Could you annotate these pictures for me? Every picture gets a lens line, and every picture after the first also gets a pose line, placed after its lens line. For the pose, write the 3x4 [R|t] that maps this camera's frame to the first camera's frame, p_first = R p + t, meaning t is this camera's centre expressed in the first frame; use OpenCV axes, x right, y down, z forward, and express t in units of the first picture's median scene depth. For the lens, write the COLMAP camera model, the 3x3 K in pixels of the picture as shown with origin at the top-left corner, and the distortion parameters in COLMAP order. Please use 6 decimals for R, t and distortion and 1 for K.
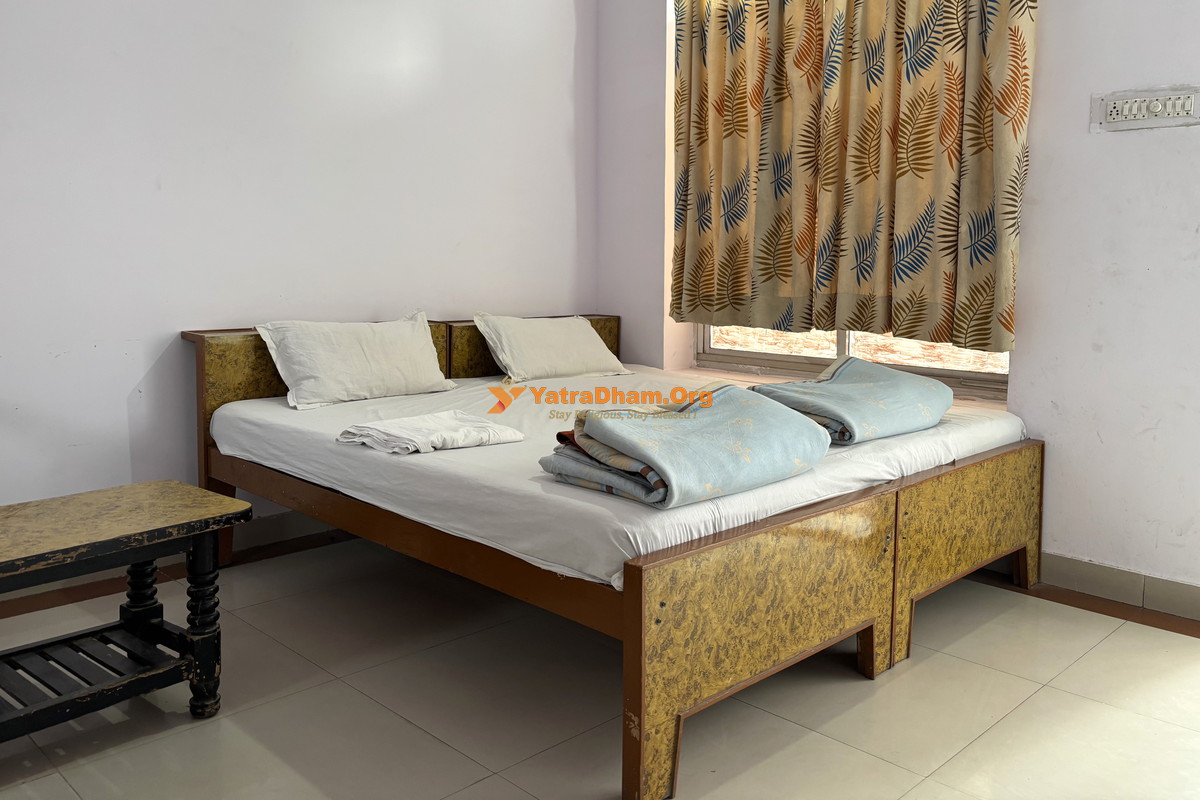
lens RADIAL K [[1044.7, 0, 600.0], [0, 1044.7, 400.0], [0, 0, 1]] dist [-0.001017, -0.001231]
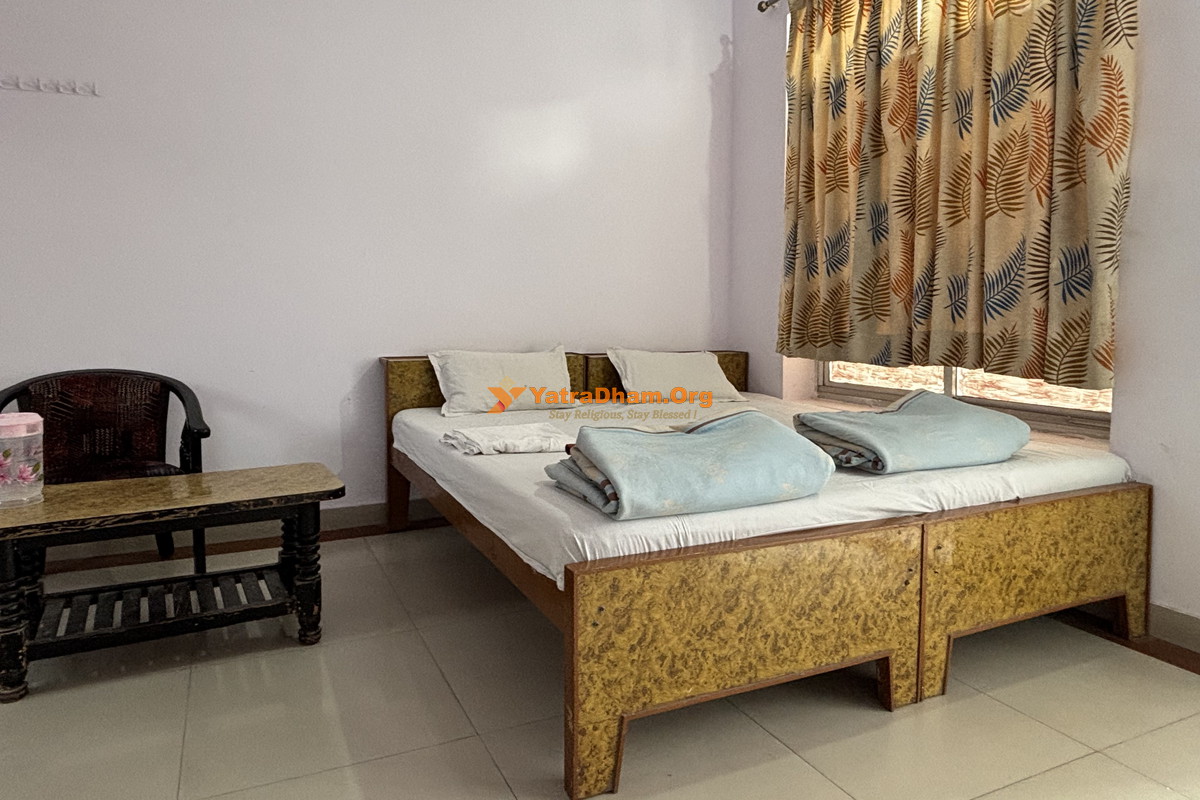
lens RADIAL K [[752.9, 0, 599.2], [0, 752.9, 388.4], [0, 0, 1]] dist [-0.016539, -0.001109]
pose [[0.919726, 0.027521, -0.391595, 0.237629], [-0.045057, 0.998348, -0.035660, -0.001726], [0.389966, 0.050442, 0.919447, 0.188552]]
